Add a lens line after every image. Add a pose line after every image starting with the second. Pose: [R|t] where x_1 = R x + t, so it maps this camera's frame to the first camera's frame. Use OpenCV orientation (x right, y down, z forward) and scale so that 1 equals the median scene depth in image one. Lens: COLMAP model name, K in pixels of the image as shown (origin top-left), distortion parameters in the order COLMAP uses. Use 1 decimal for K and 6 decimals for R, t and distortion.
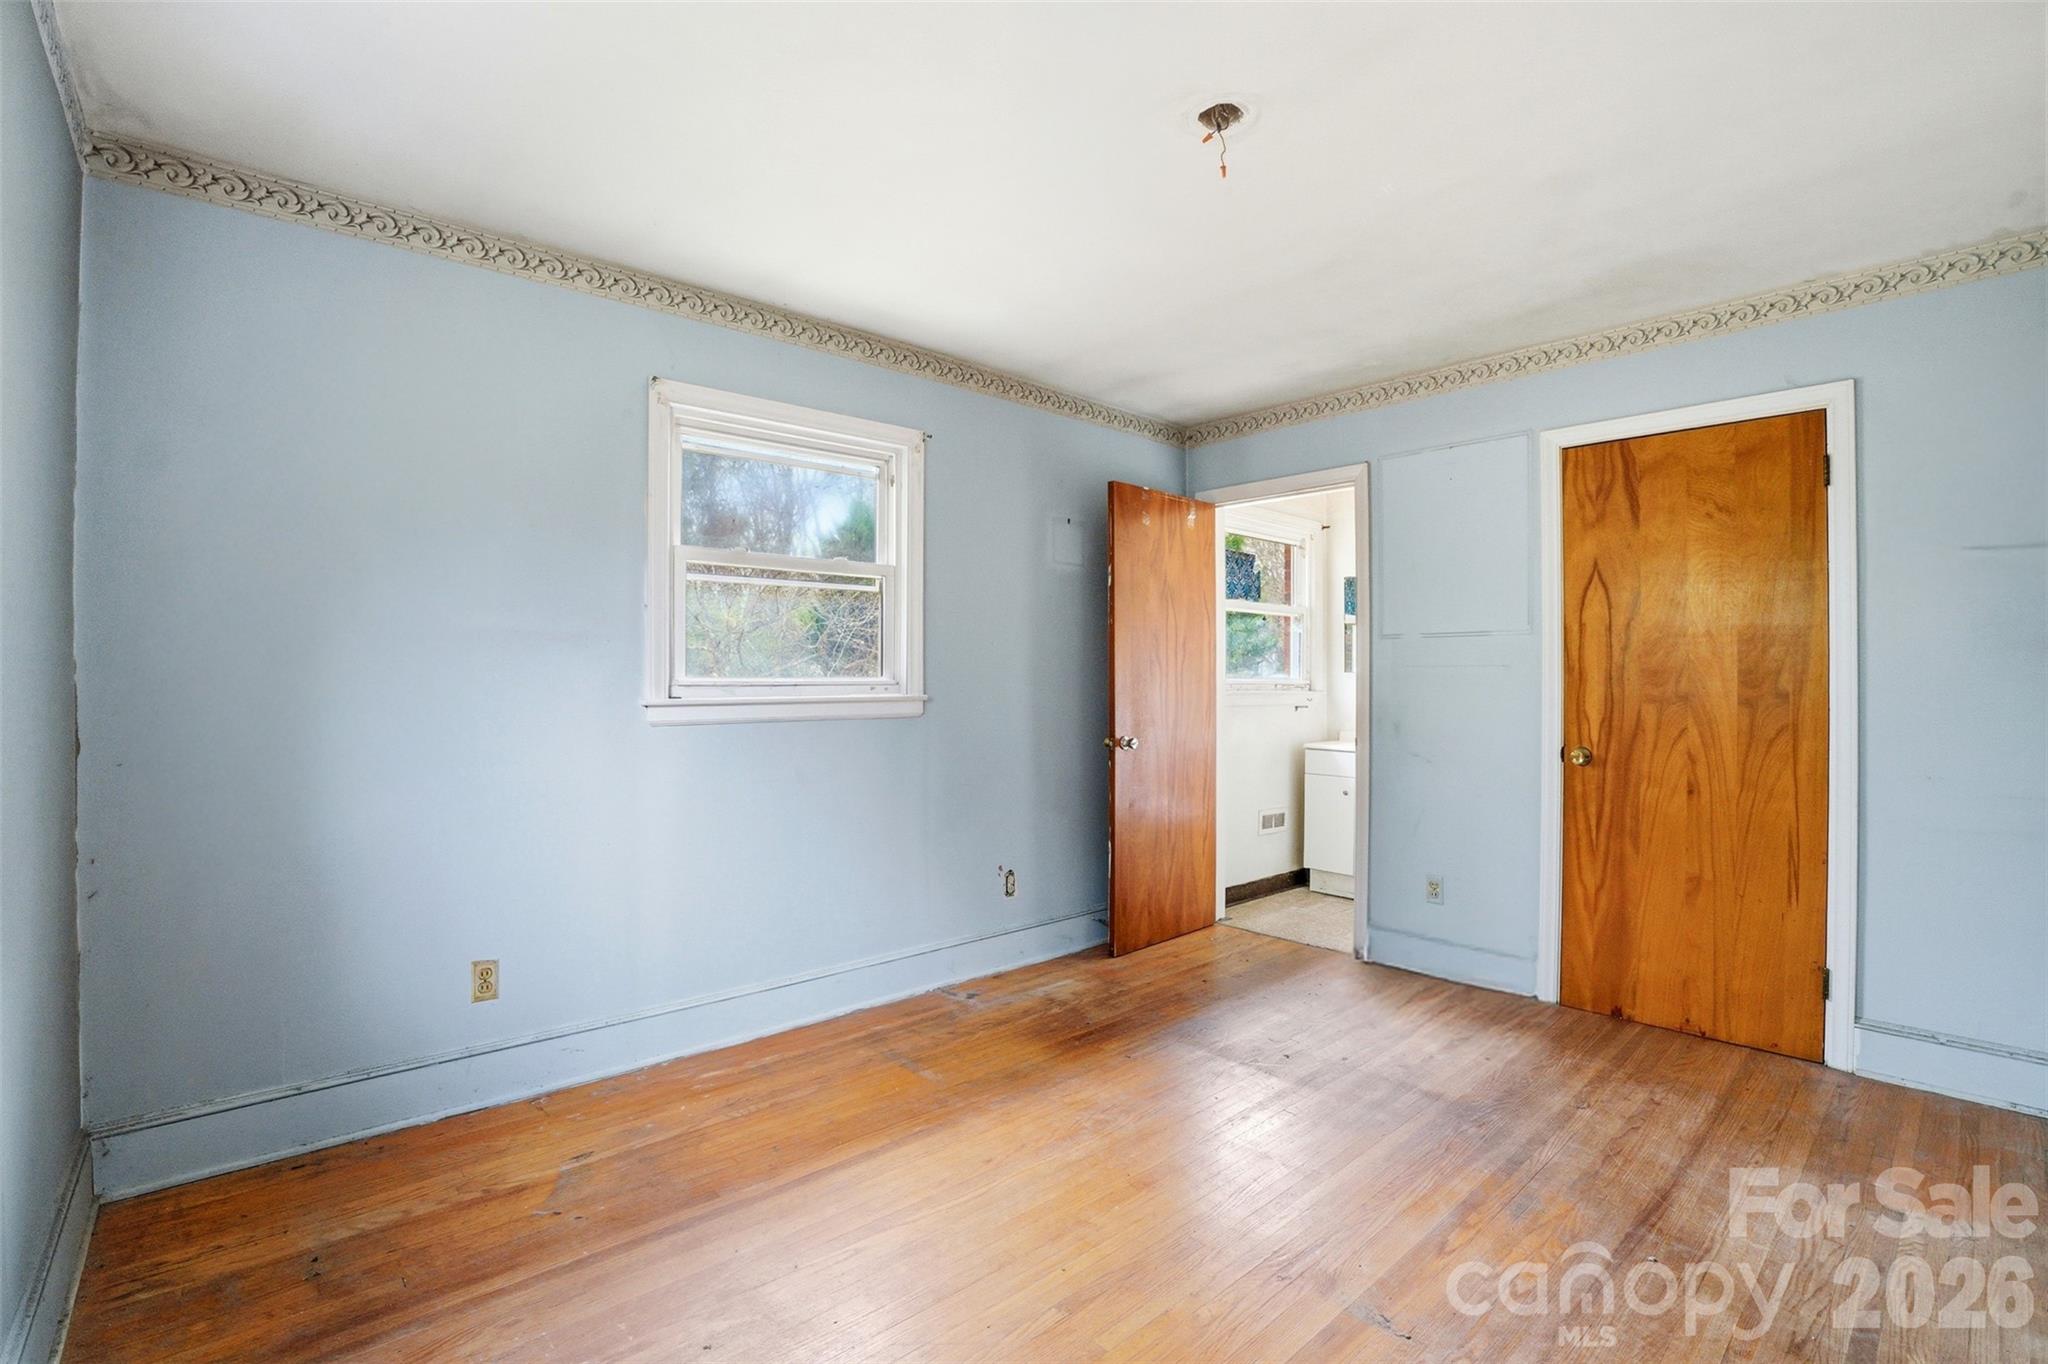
lens RADIAL K [[920.5, 0, 1021.9], [0, 920.5, 683.7], [0, 0, 1]] dist [-0.027088, 0.001271]
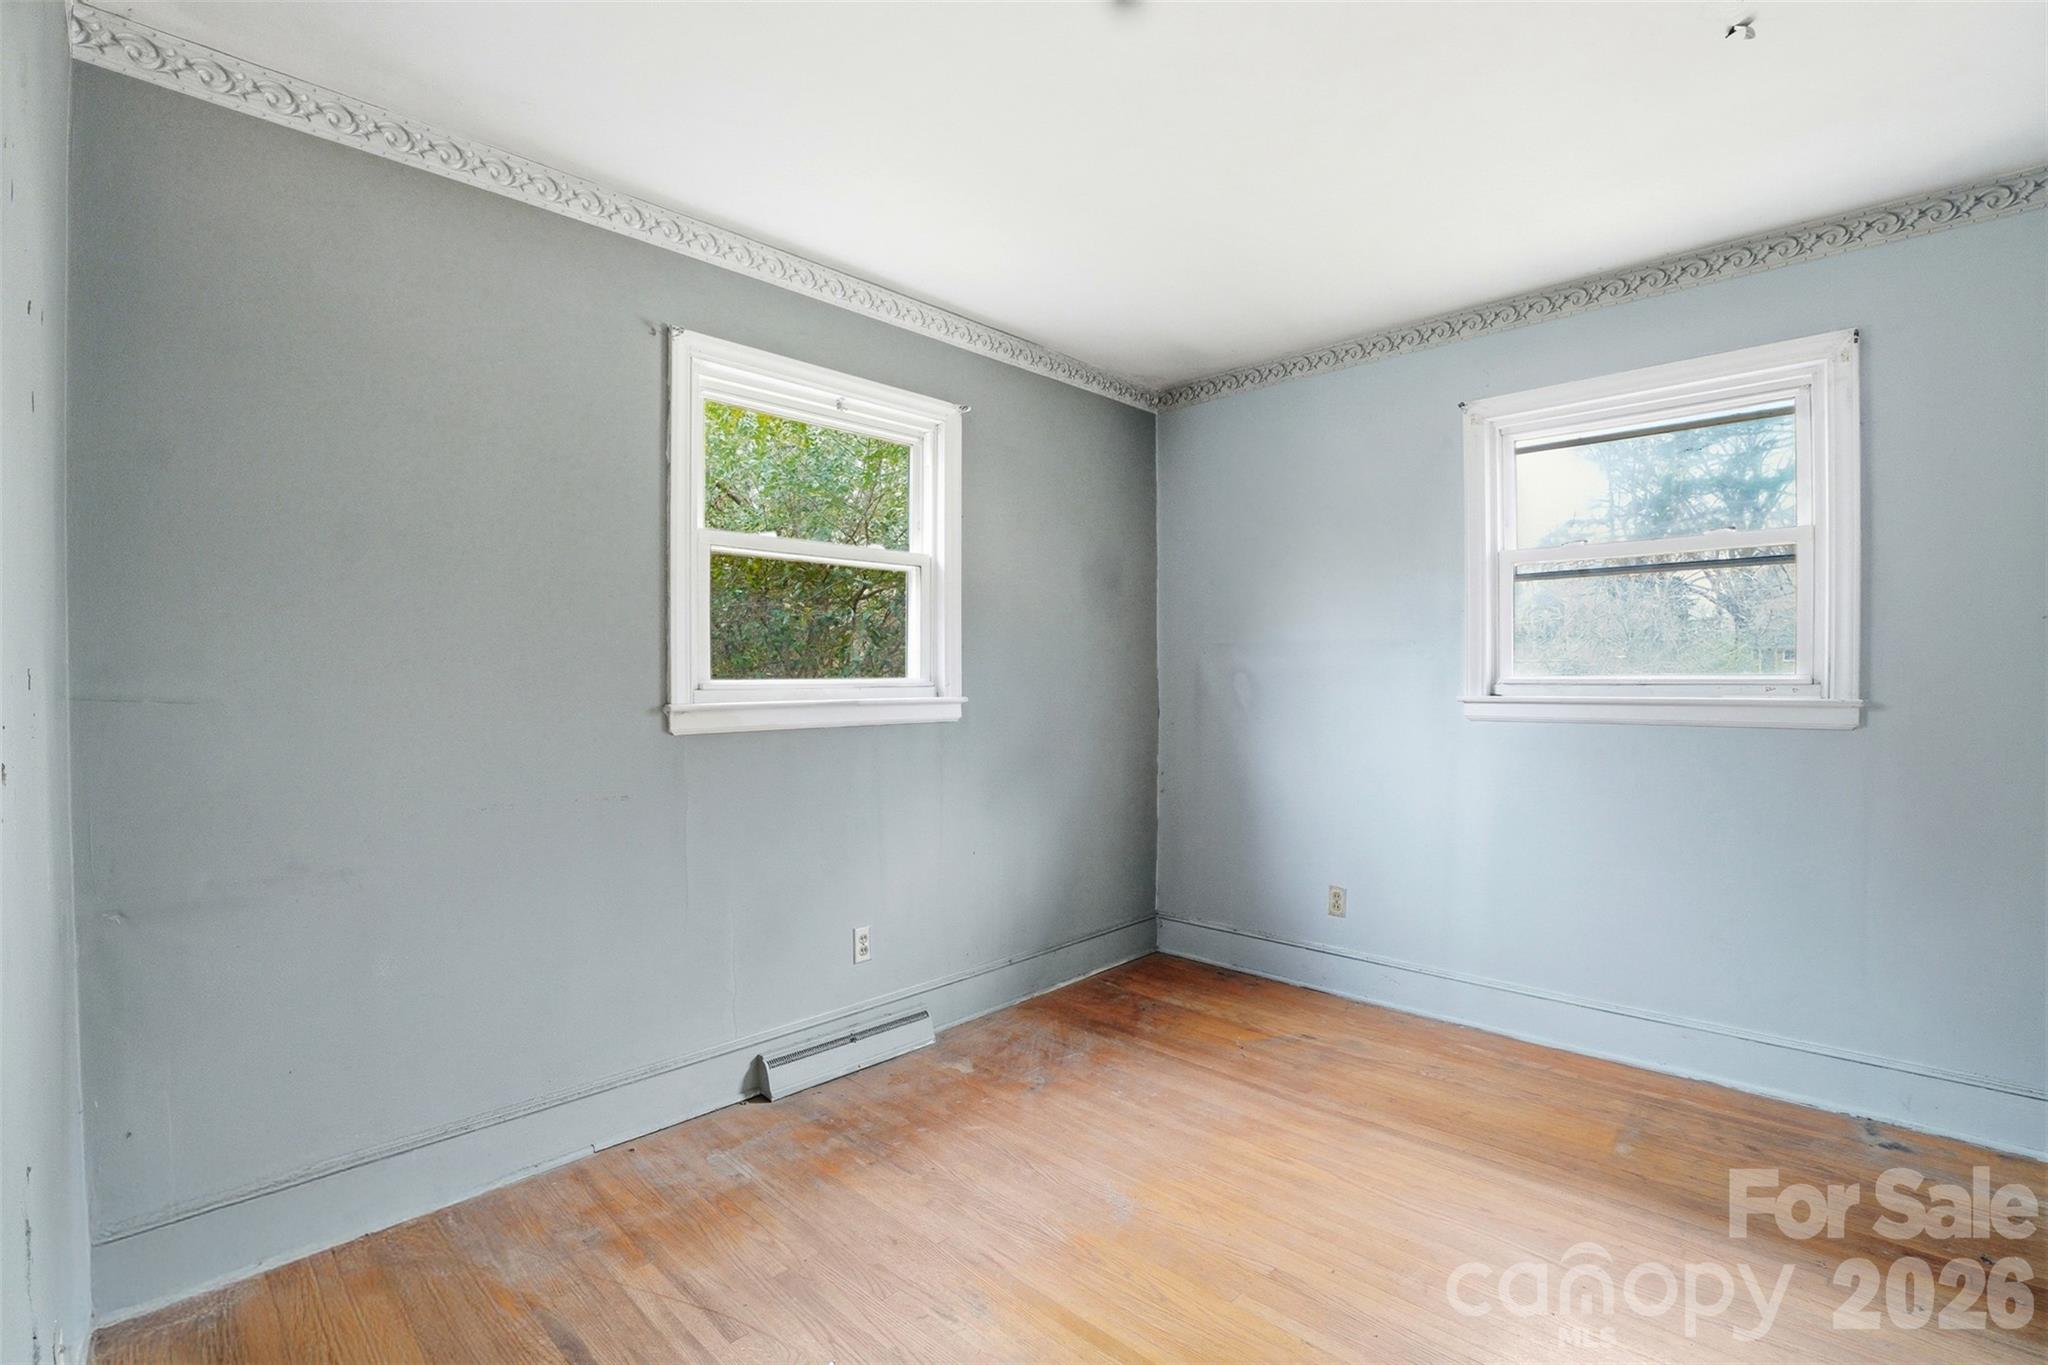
lens RADIAL K [[920.5, 0, 1021.3], [0, 920.5, 681.8], [0, 0, 1]] dist [-0.027088, 0.001271]
pose [[0.103255, 0.002948, -0.994651, 0.649066], [-0.002281, 0.999994, 0.002727, -0.001988], [0.994652, 0.001987, 0.103261, 0.357778]]
